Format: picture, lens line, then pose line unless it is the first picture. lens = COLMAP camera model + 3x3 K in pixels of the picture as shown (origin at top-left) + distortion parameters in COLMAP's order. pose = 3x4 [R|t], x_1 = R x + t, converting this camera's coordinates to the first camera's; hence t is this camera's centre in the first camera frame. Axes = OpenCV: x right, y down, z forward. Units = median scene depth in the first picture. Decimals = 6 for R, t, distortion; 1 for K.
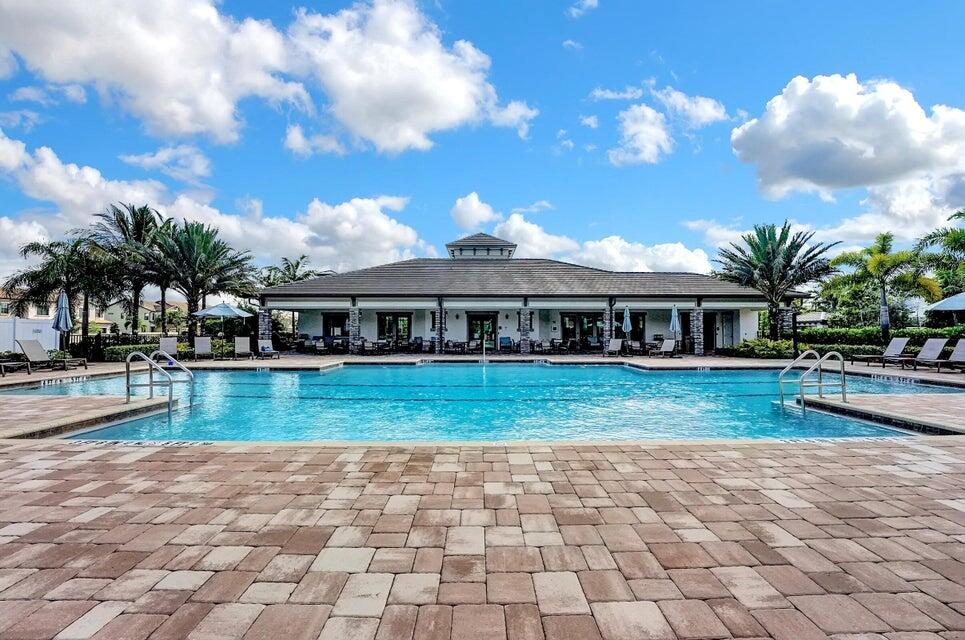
lens RADIAL K [[403.6, 0, 482.5], [0, 403.6, 320.0], [0, 0, 1]] dist [-0.001283, 0.000030]
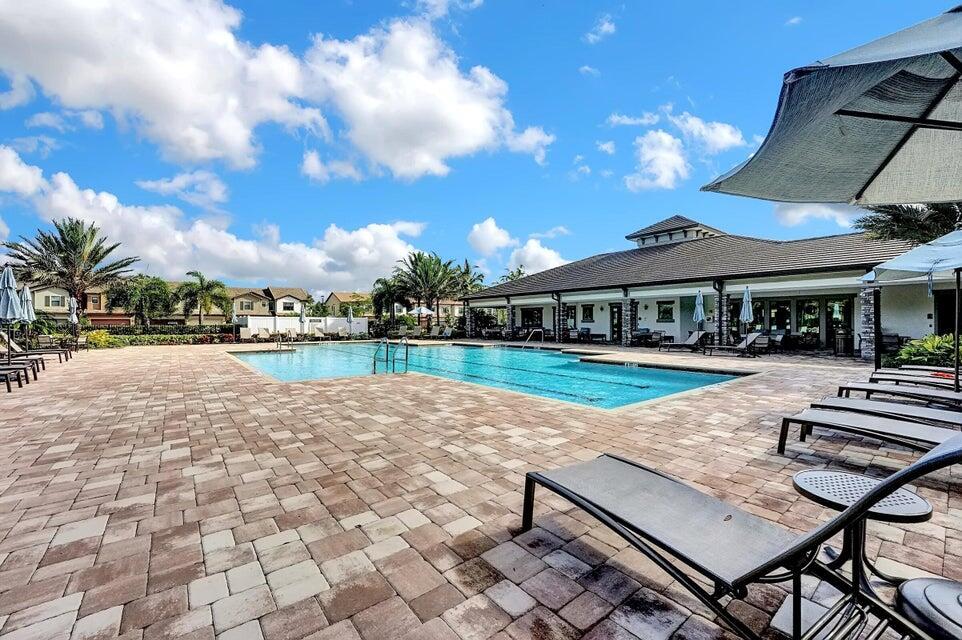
lens RADIAL K [[402.4, 0, 481.0], [0, 402.4, 320.0], [0, 0, 1]] dist [-0.001283, 0.000030]
pose [[0.633574, -0.005977, -0.773659, 0.639384], [0.023309, 0.999664, 0.011365, 0.002481], [0.773331, -0.025234, 0.633501, 0.114138]]
